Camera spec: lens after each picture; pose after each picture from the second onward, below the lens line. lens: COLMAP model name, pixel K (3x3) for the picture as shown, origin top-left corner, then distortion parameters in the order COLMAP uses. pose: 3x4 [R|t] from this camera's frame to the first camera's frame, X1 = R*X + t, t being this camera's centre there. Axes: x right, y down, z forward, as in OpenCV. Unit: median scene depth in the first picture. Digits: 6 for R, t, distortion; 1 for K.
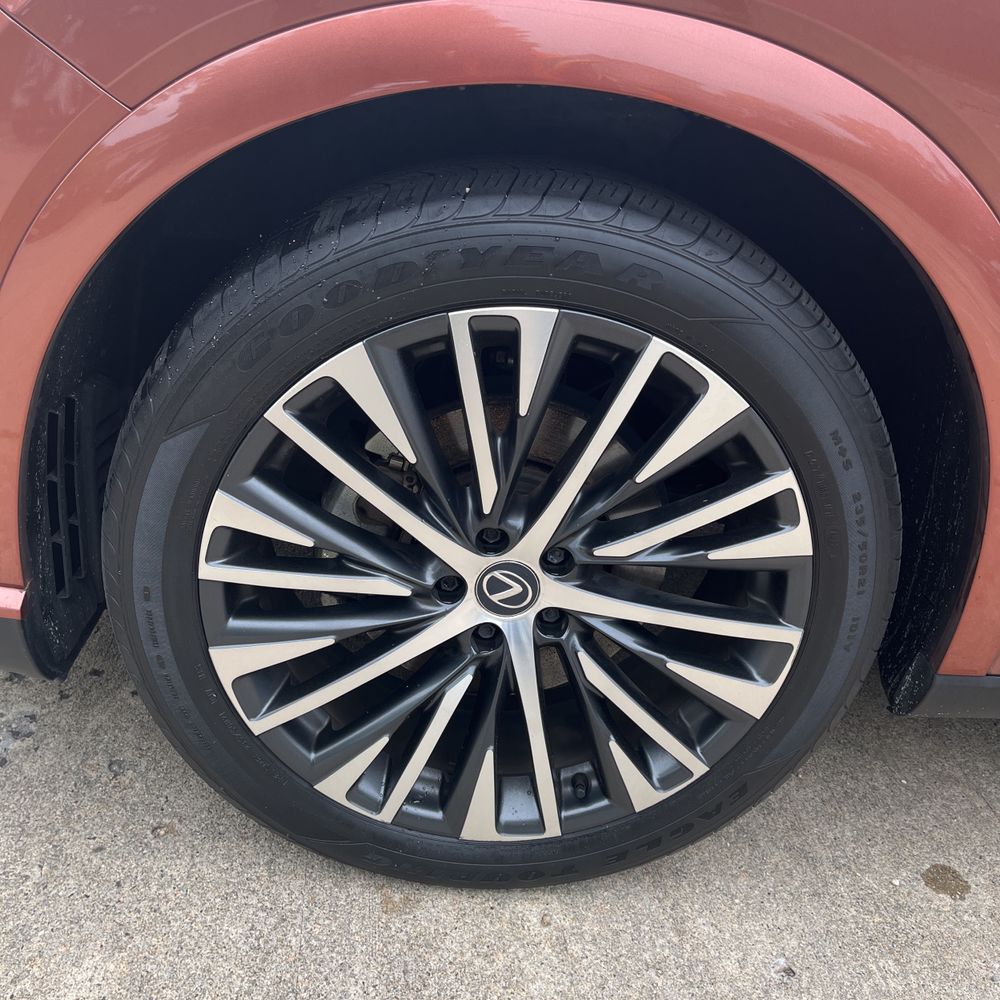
lens RADIAL K [[1017.2, 0, 494.9], [0, 1017.2, 509.4], [0, 0, 1]] dist [0.076451, -0.040157]
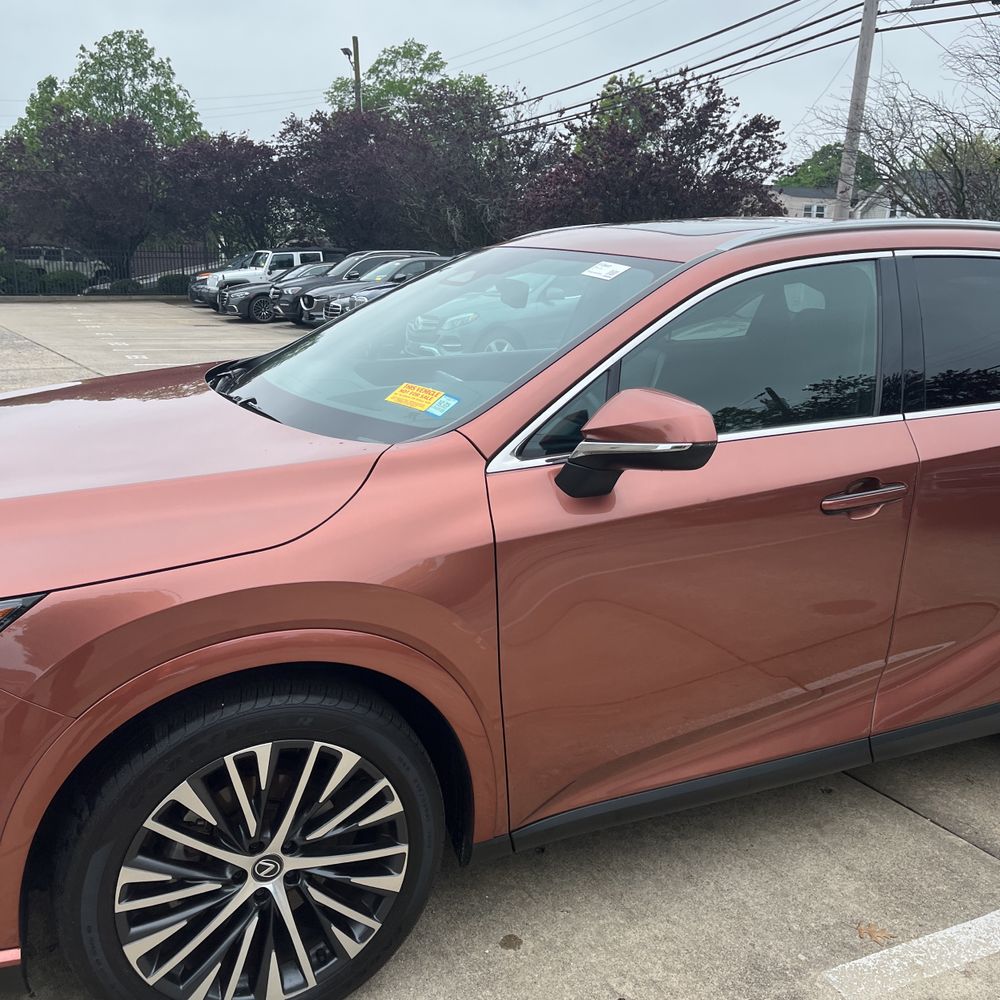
lens RADIAL K [[1017.2, 0, 494.2], [0, 1017.2, 525.7], [0, 0, 1]] dist [0.074276, -0.087720]
pose [[0.914662, -0.184707, 0.359550, -0.186149], [0.235647, 0.966362, -0.103027, -0.266959], [-0.328426, 0.178962, 0.927421, -1.184074]]
